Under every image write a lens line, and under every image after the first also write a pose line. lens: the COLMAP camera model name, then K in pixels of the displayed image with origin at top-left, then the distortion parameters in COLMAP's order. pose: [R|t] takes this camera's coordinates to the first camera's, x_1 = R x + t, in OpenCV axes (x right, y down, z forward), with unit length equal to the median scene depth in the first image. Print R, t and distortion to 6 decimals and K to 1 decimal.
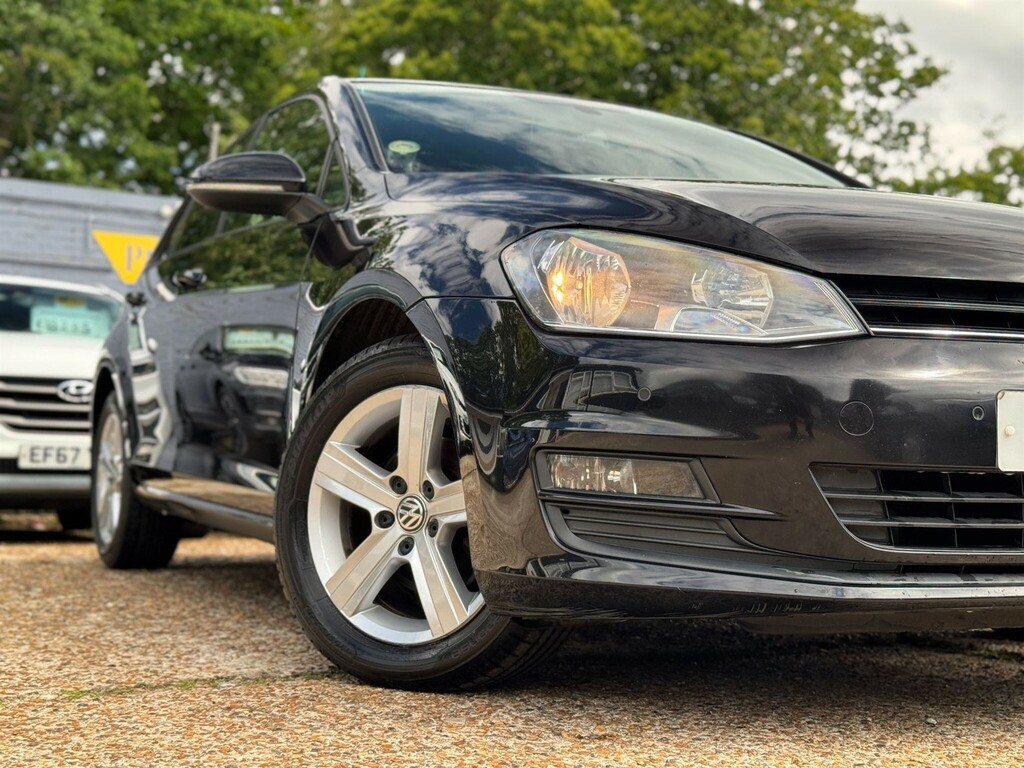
lens RADIAL K [[1425.7, 0, 512.0], [0, 1425.7, 384.0], [0, 0, 1]] dist [0.179134, -0.321398]
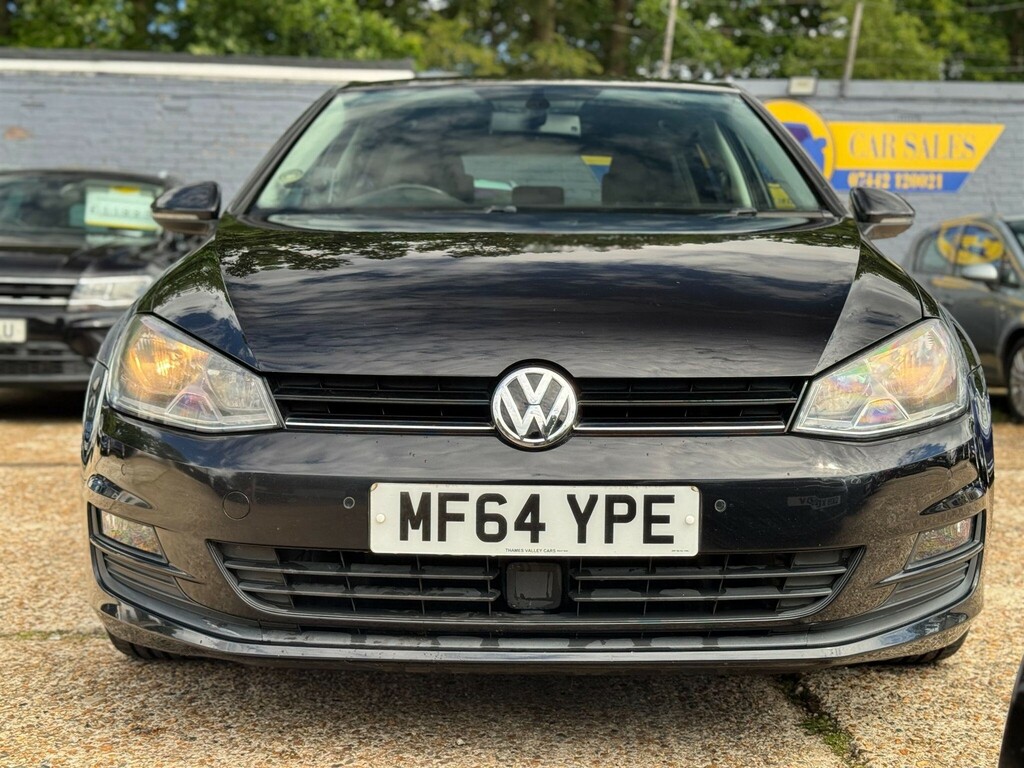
lens RADIAL K [[1425.7, 0, 512.0], [0, 1425.7, 384.0], [0, 0, 1]] dist [0.179134, -0.321398]
pose [[0.893458, 0.031264, -0.448058, 0.776187], [0.025016, 0.992562, 0.119143, -0.169370], [0.448450, -0.117658, 0.886030, 0.047691]]
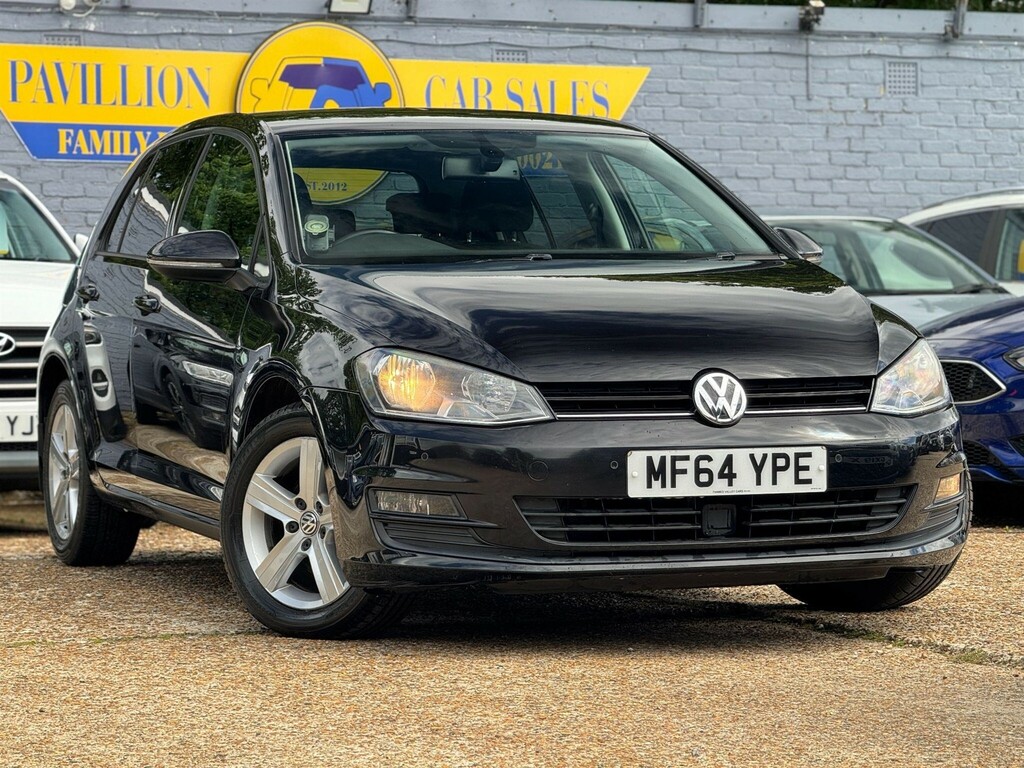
lens RADIAL K [[3666.0, 0, 512.0], [0, 3666.0, 384.0], [0, 0, 1]] dist [0.159536, 3.974856]
pose [[0.994612, -0.017888, -0.102109, 0.534332], [0.025693, 0.996804, 0.075641, -0.338792], [0.100430, -0.077857, 0.991893, -2.768279]]
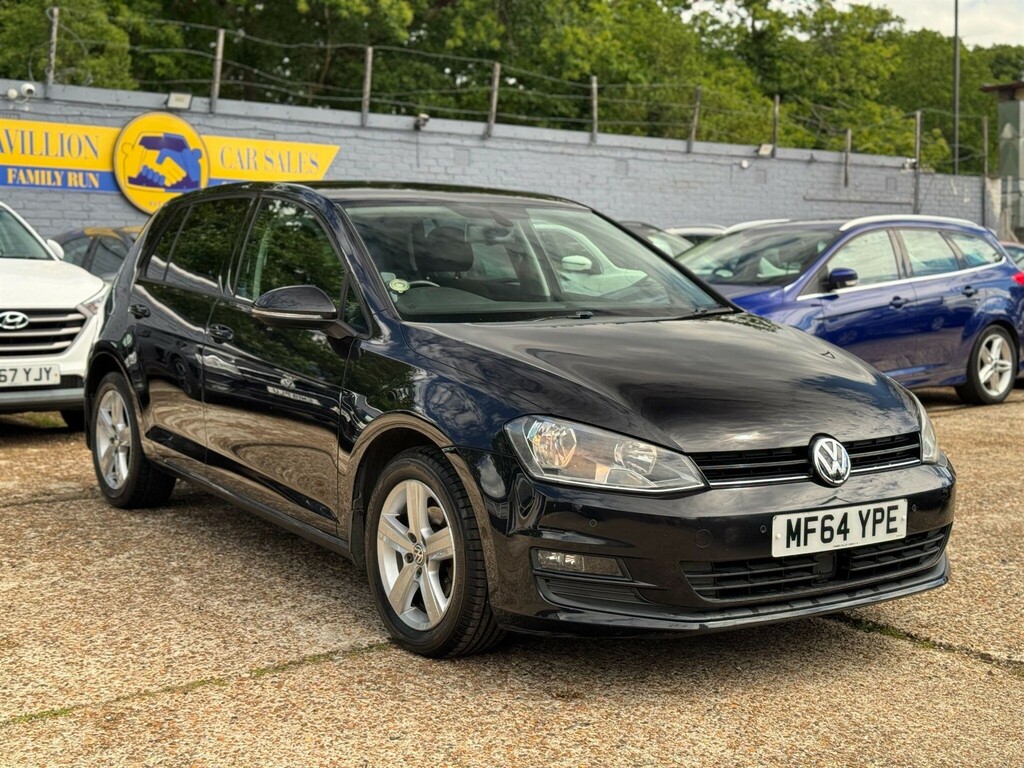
lens RADIAL K [[1435.3, 0, 482.6], [0, 1435.3, 347.6], [0, 0, 1]] dist [0.183825, -0.090653]
pose [[0.989313, -0.010925, 0.145398, -0.264997], [-0.008554, 0.991123, 0.132675, -0.385783], [-0.145557, -0.132501, 0.980437, -0.655536]]
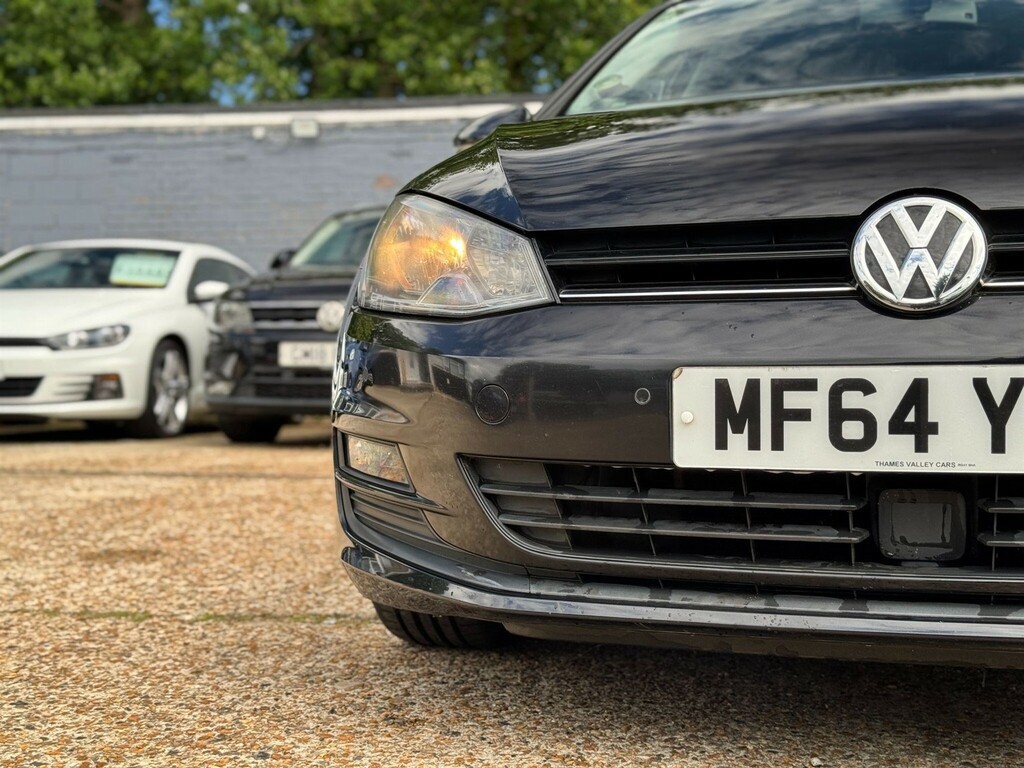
lens RADIAL K [[1425.7, 0, 512.0], [0, 1425.7, 384.0], [0, 0, 1]] dist [0.179134, -0.321398]
pose [[0.749436, -0.001579, -0.662075, 0.654895], [0.053888, 0.996825, 0.058622, -0.030820], [0.659880, -0.079611, 0.747142, 0.288805]]
